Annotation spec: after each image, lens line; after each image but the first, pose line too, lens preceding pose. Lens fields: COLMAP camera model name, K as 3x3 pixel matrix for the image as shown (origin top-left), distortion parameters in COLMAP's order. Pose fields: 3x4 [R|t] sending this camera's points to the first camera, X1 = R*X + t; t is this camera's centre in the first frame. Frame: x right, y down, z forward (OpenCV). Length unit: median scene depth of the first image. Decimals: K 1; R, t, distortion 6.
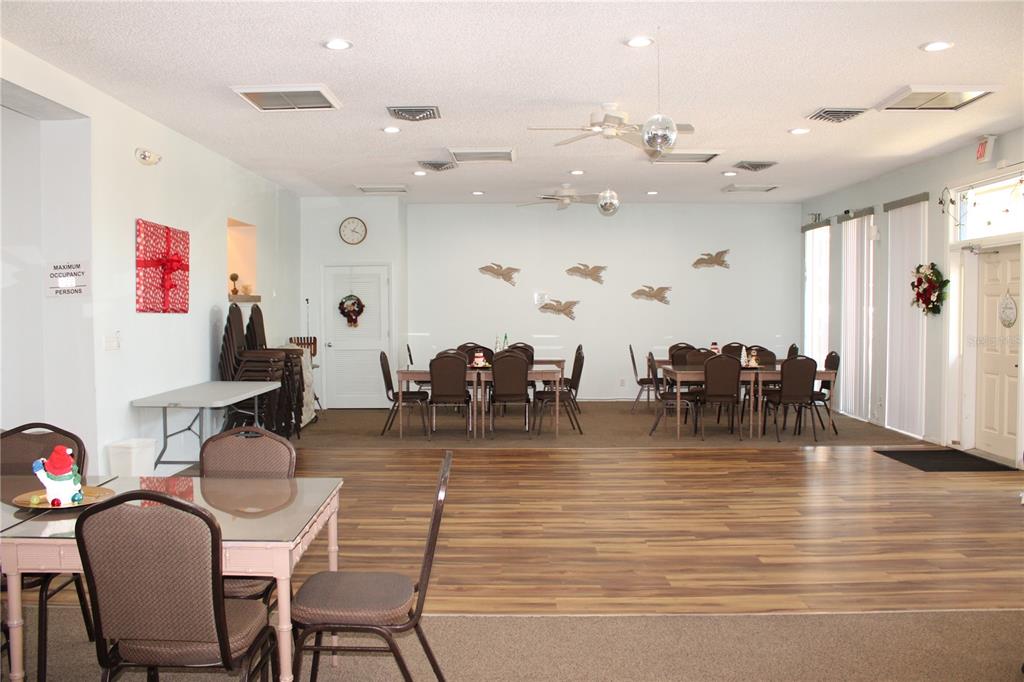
lens RADIAL K [[851.3, 0, 512.4], [0, 851.3, 340.0], [0, 0, 1]] dist [-0.131618, 0.035158]
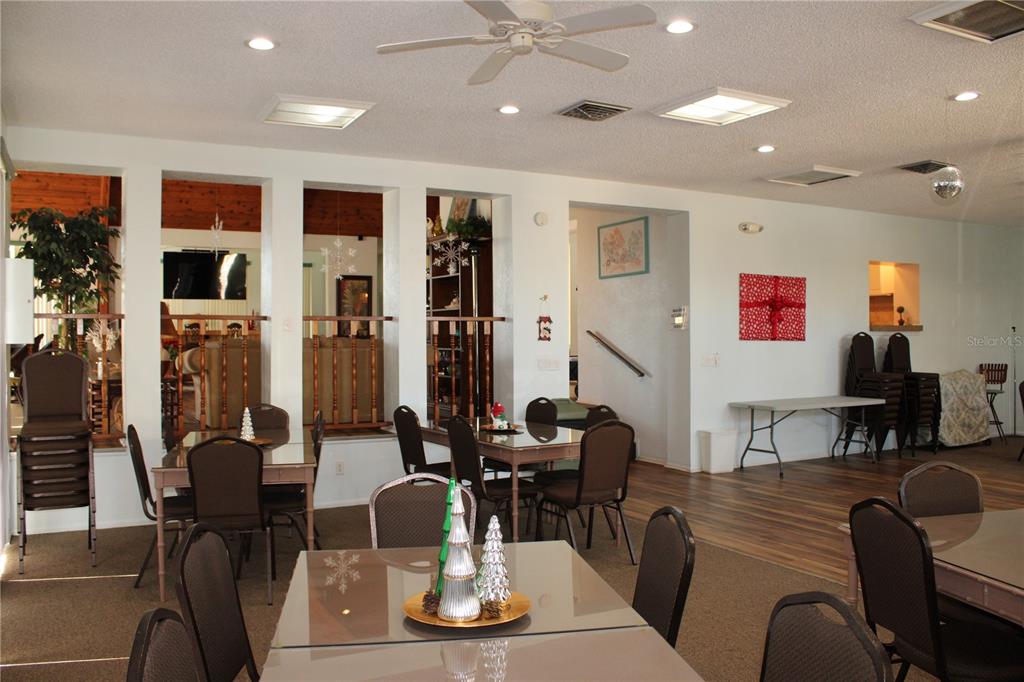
lens RADIAL K [[851.3, 0, 511.6], [0, 851.3, 341.4], [0, 0, 1]] dist [-0.131618, 0.035158]
pose [[0.484948, 0.001131, -0.874542, 0.580143], [-0.027928, 0.999509, -0.014194, -0.000380], [0.874097, 0.031308, 0.484741, -0.022877]]
